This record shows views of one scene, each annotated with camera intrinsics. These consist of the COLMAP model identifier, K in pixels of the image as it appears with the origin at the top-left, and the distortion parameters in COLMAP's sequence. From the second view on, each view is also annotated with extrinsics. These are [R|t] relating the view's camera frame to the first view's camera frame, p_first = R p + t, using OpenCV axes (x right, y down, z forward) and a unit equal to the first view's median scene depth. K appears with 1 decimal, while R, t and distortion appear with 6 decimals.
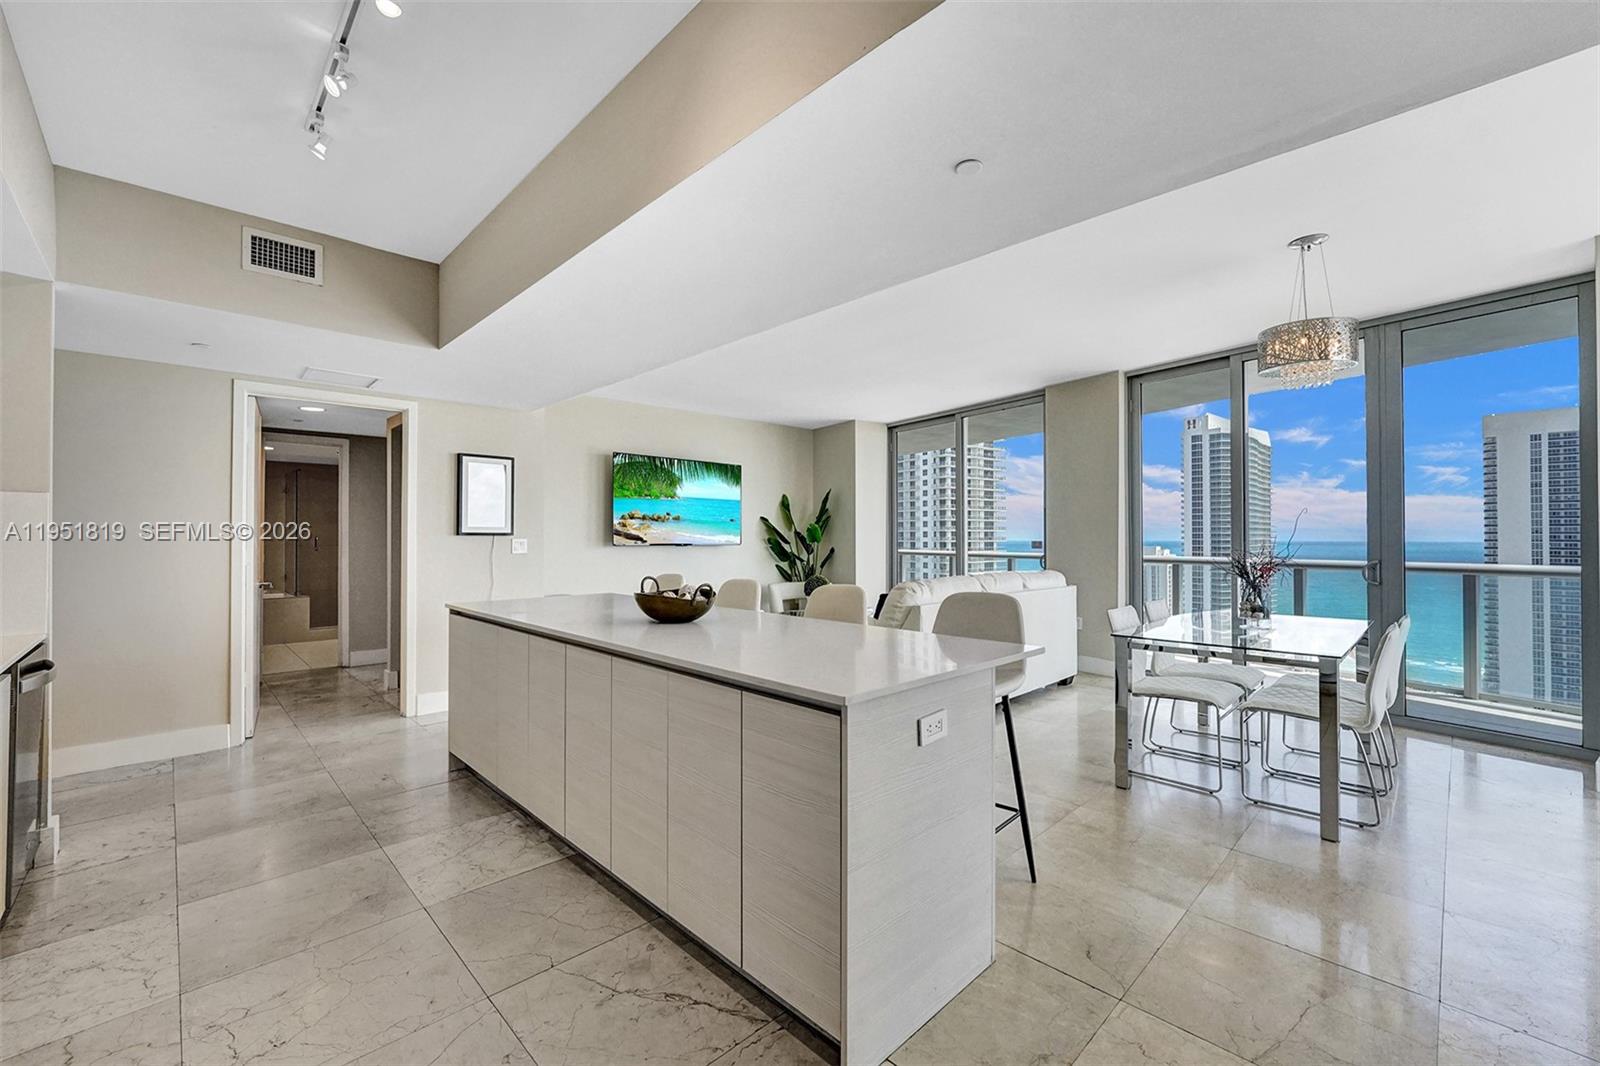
lens RADIAL K [[653.4, 0, 799.1], [0, 653.4, 531.3], [0, 0, 1]] dist [-0.015351, 0.002435]
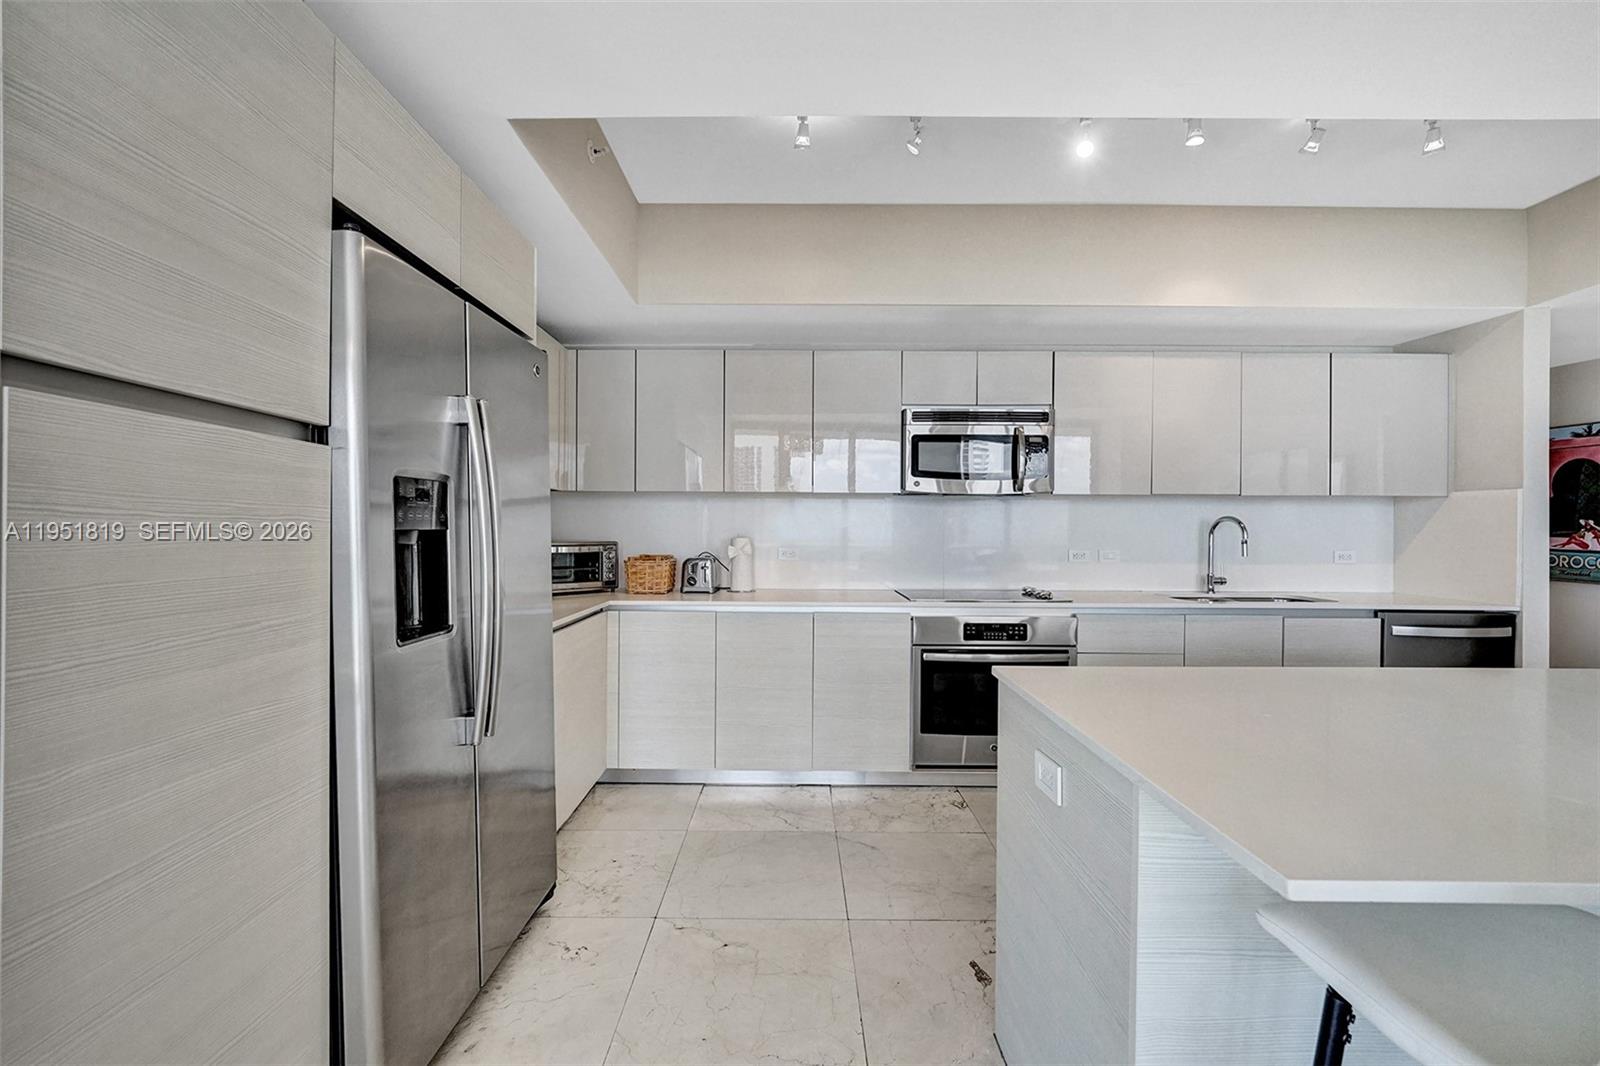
lens RADIAL K [[653.4, 0, 793.7], [0, 653.4, 532.4], [0, 0, 1]] dist [-0.015351, 0.002435]
pose [[-0.702555, 0.001185, -0.711628, 0.225288], [0.003497, 0.999992, -0.001787, 0.006599], [0.711620, -0.003744, -0.702554, 0.316603]]
